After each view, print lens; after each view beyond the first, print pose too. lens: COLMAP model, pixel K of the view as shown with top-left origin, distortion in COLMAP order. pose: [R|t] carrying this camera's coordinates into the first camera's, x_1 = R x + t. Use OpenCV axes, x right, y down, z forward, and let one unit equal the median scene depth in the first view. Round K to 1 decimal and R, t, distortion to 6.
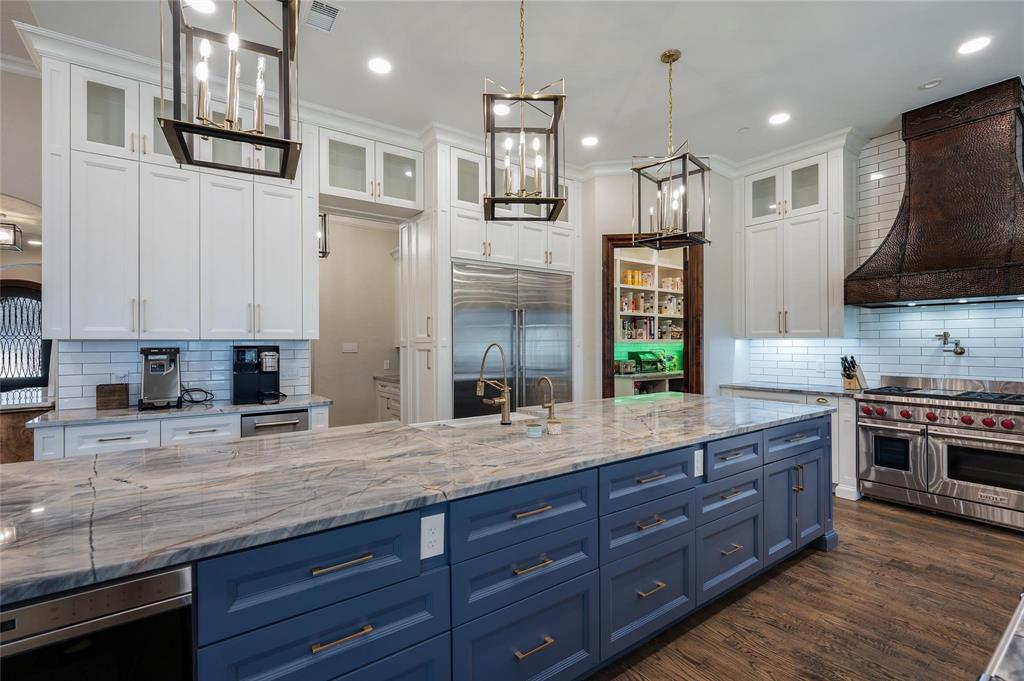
lens RADIAL K [[453.1, 0, 510.4], [0, 453.1, 341.8], [0, 0, 1]] dist [0.000147, -0.000009]
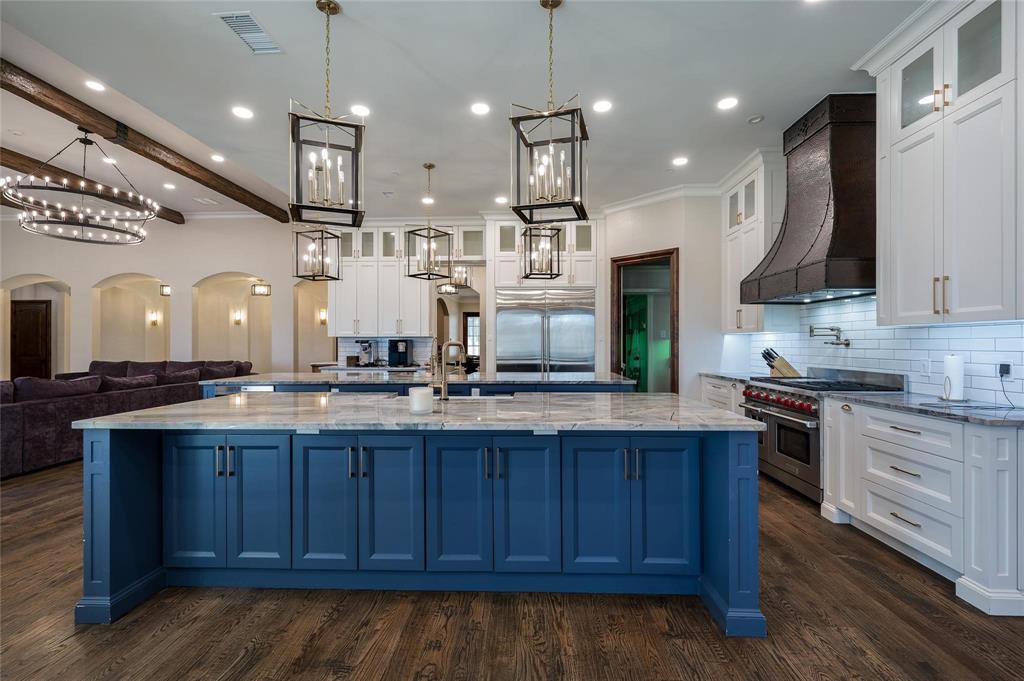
lens RADIAL K [[453.1, 0, 514.2], [0, 453.1, 342.1], [0, 0, 1]] dist [0.000147, -0.000009]
pose [[0.790302, -0.000934, -0.612717, 1.096761], [-0.001098, 0.999995, -0.002940, 0.023519], [0.612717, 0.002996, 0.790297, -0.319626]]
